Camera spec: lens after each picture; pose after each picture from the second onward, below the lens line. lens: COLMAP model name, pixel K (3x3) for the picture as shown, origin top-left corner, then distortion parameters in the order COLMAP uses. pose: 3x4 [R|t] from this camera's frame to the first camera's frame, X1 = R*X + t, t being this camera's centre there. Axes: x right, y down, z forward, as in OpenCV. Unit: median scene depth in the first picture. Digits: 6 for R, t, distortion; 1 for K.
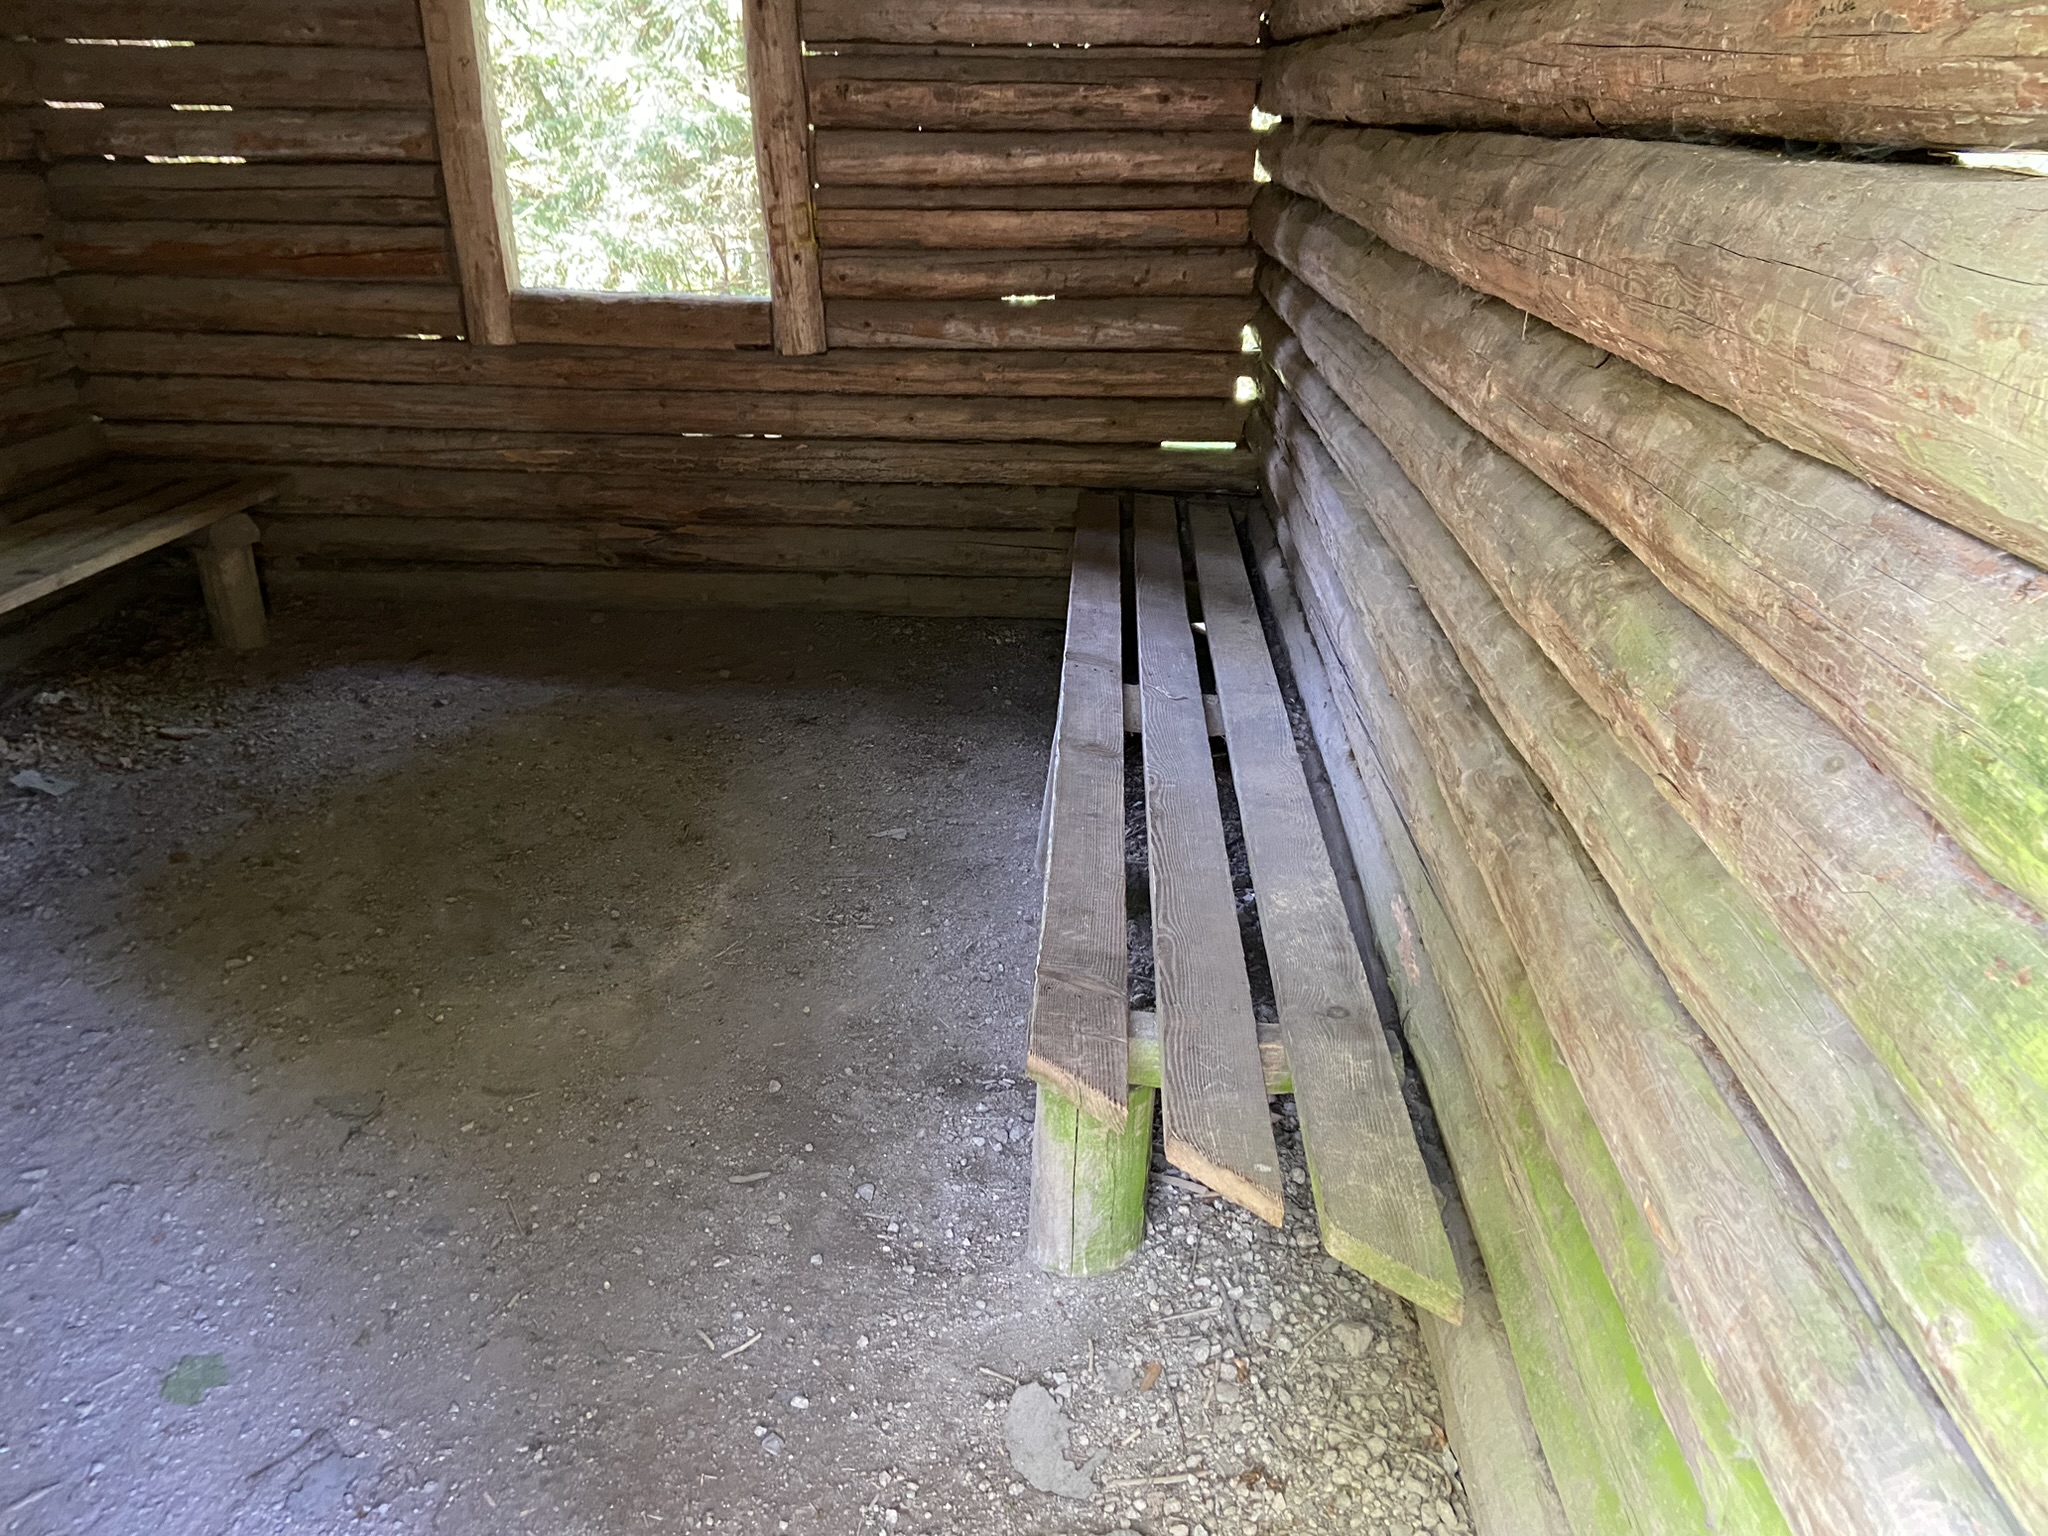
lens RADIAL K [[1548.7, 0, 1016.4], [0, 1548.7, 763.3], [0, 0, 1]] dist [0.100263, -0.114559]
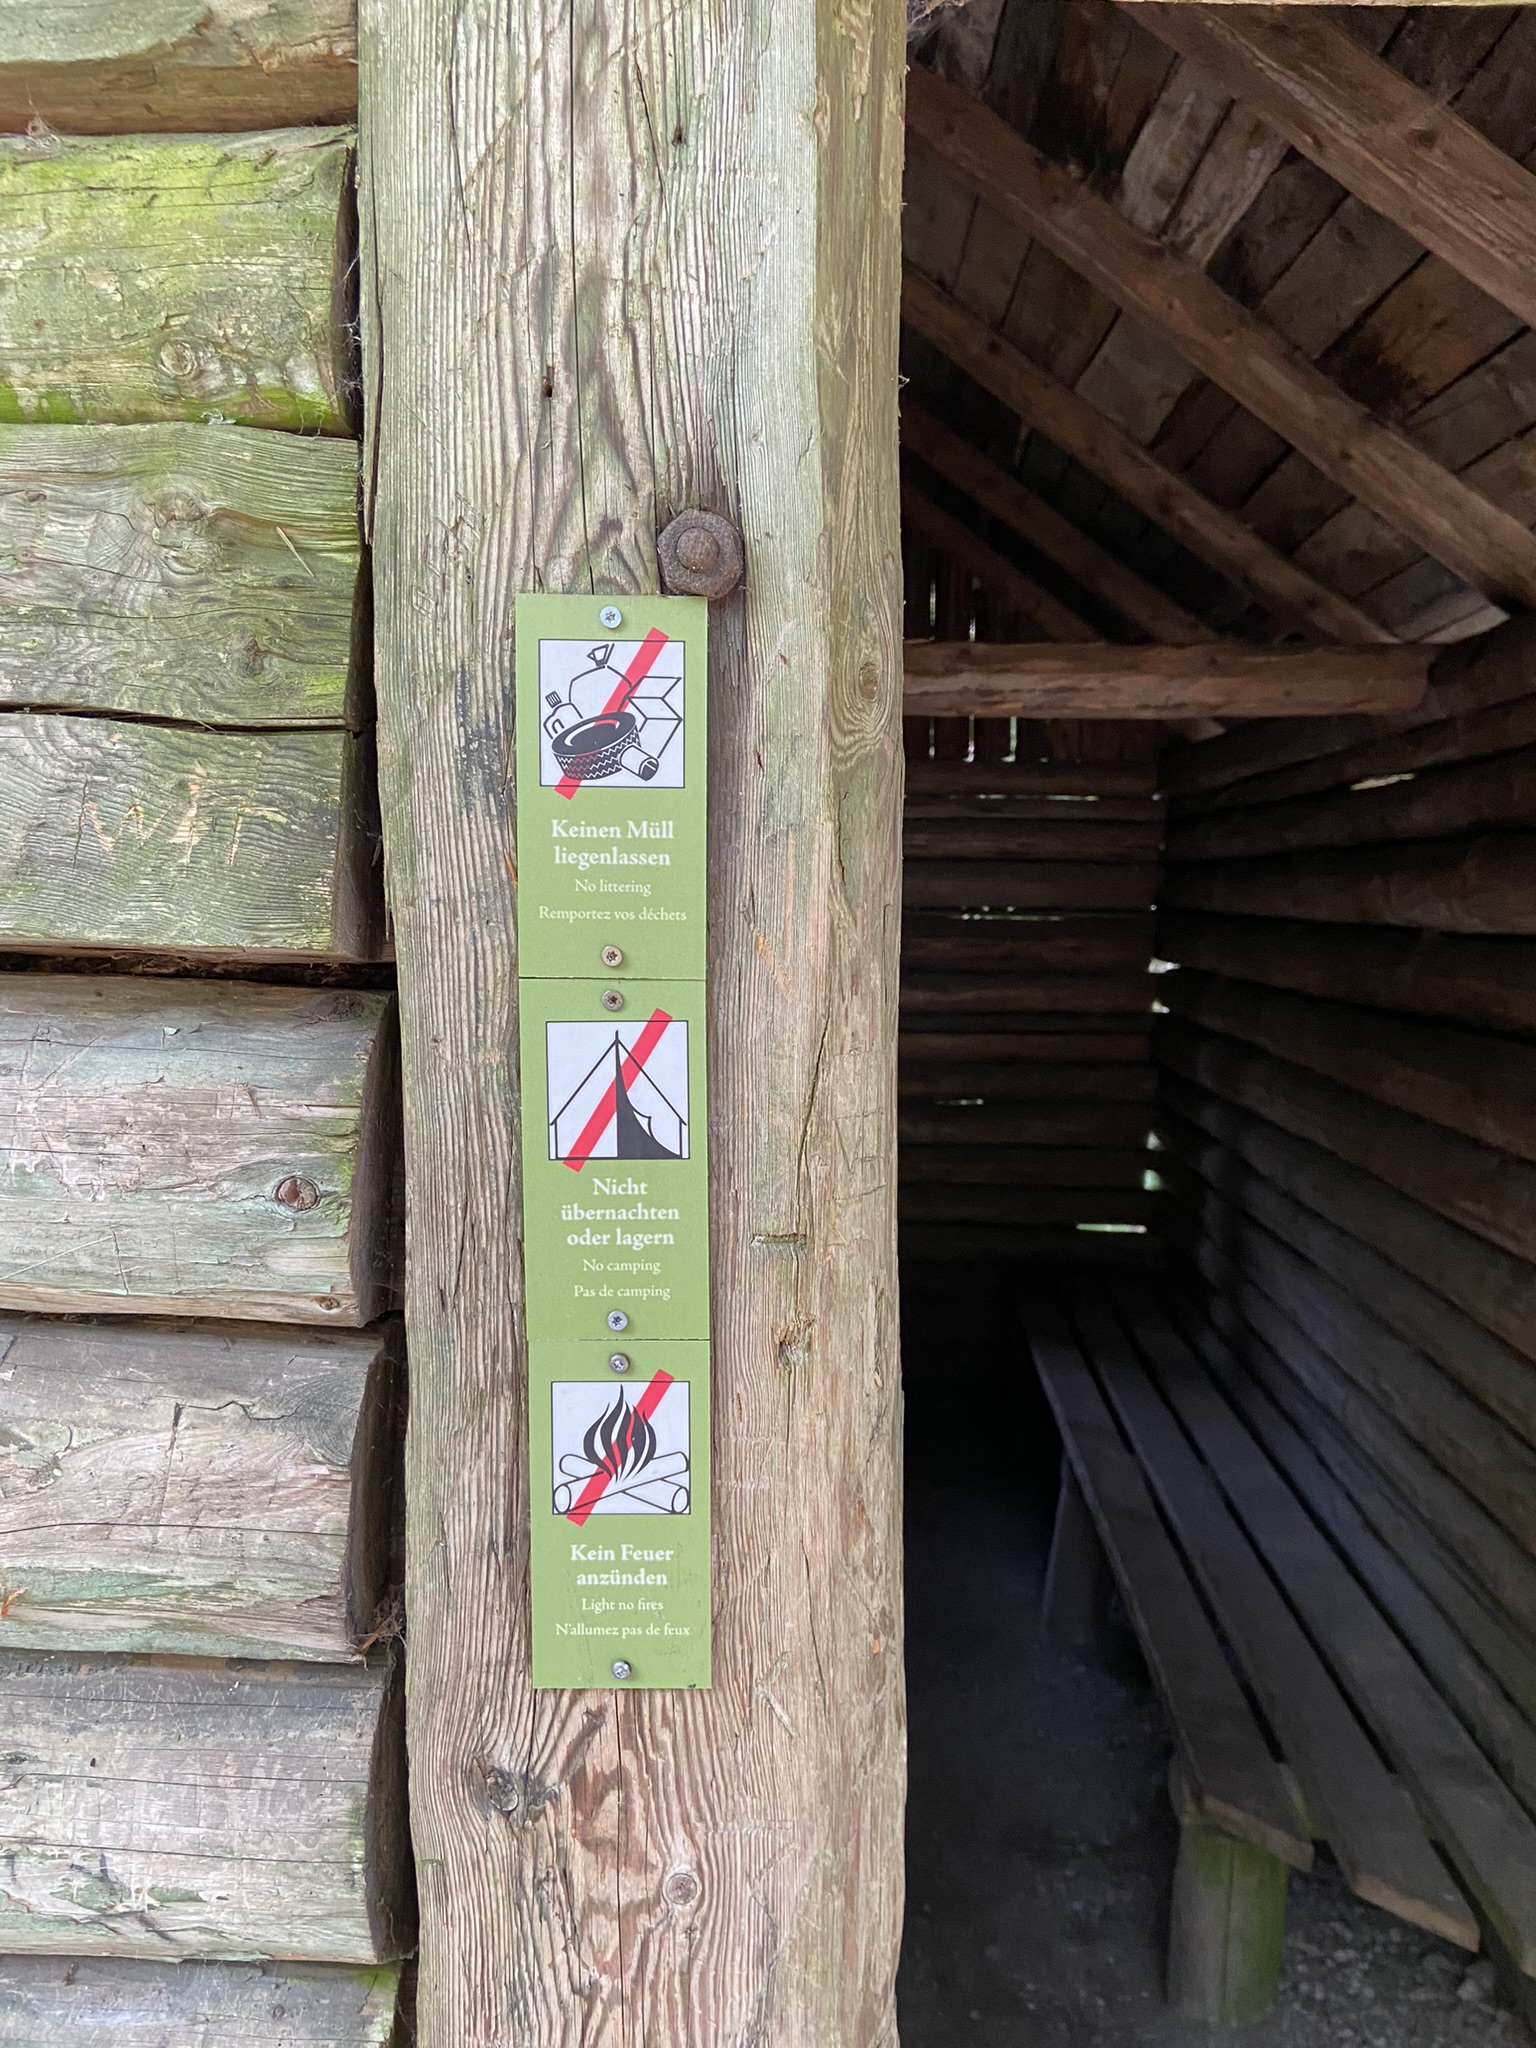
lens RADIAL K [[1548.7, 0, 780.0], [0, 1548.7, 1038.4], [0, 0, 1]] dist [0.100263, -0.114559]
pose [[0.999924, 0.009231, 0.008197, -0.148490], [-0.006382, 0.954888, -0.296899, 0.000443], [-0.010568, 0.296824, 0.954874, -0.126778]]
